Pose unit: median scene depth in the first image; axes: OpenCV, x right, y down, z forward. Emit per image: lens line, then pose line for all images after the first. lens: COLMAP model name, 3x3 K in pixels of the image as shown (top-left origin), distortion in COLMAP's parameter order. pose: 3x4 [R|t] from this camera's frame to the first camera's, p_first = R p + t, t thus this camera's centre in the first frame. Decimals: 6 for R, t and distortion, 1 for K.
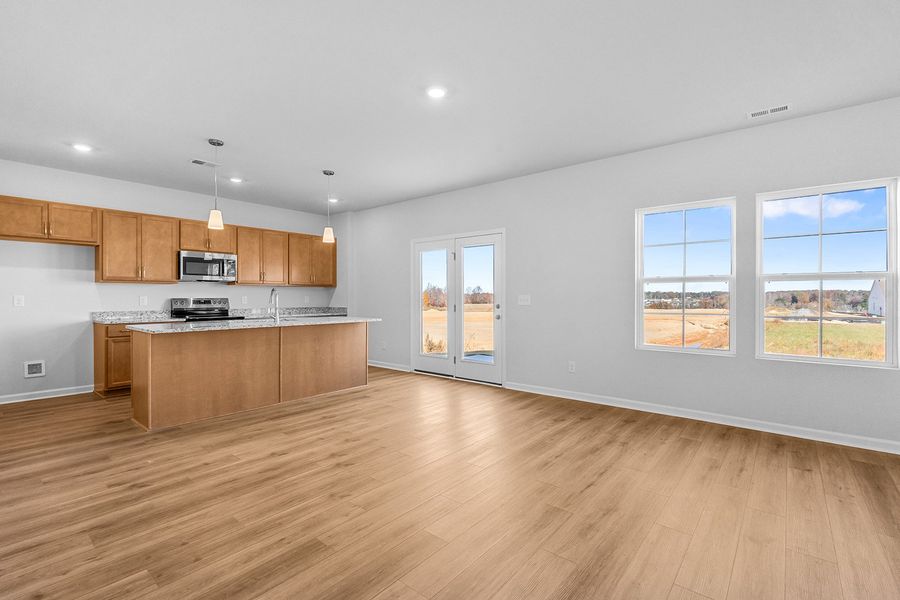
lens RADIAL K [[415.7, 0, 450.2], [0, 415.7, 300.3], [0, 0, 1]] dist [-0.001023, -0.000730]
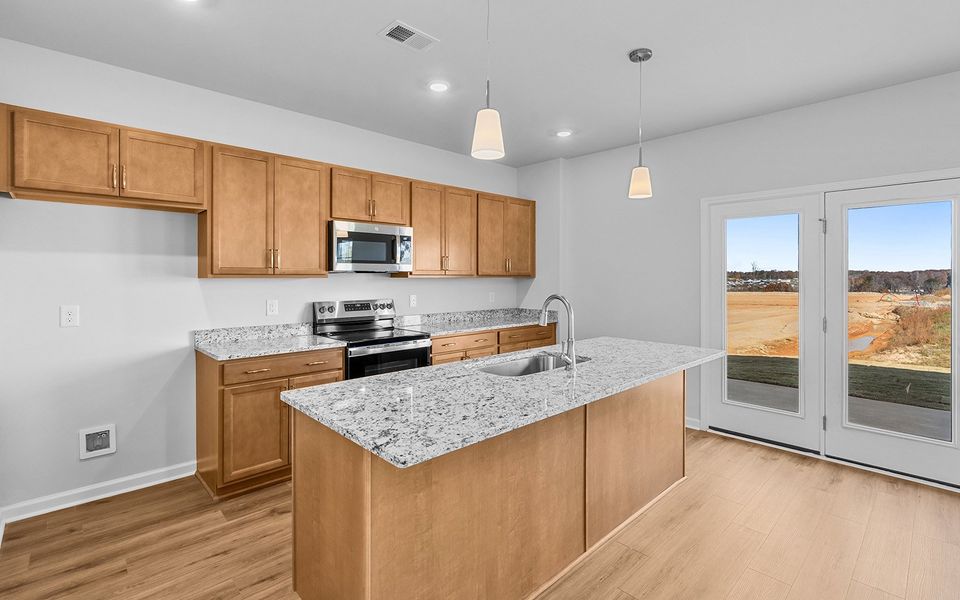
lens RADIAL K [[441.4, 0, 473.1], [0, 441.4, 280.3], [0, 0, 1]] dist [-0.002287, -0.000712]
pose [[0.993183, 0.002396, -0.116545, -0.409637], [-0.002228, 0.999996, 0.001568, -0.040718], [0.116548, -0.001297, 0.993184, 0.443969]]
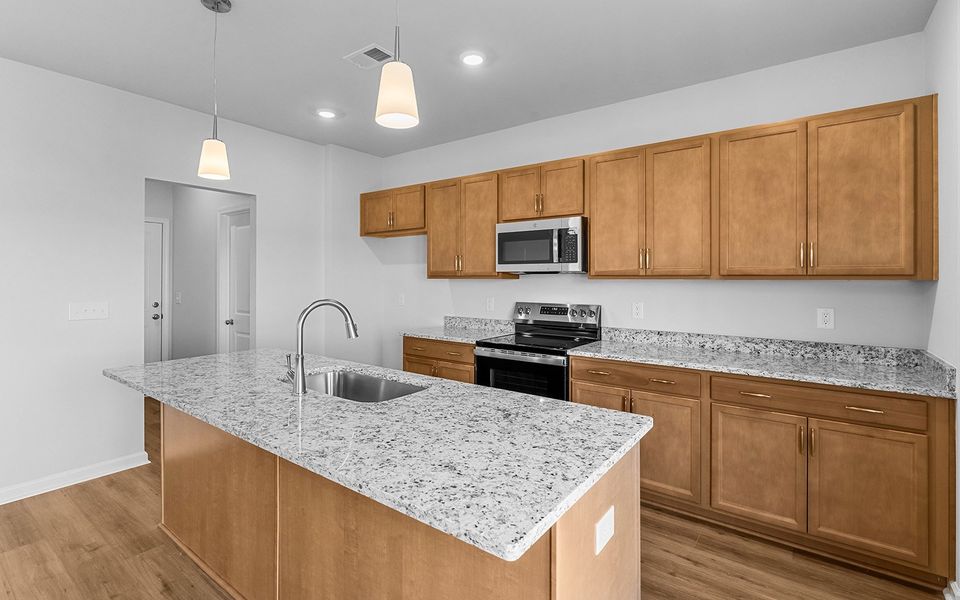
lens RADIAL K [[441.4, 0, 473.3], [0, 441.4, 274.2], [0, 0, 1]] dist [-0.002287, -0.000712]
pose [[0.062212, -0.008070, -0.998030, -0.020800], [-0.008853, 0.999924, -0.008637, -0.043759], [0.998024, 0.009373, 0.062136, 0.979640]]
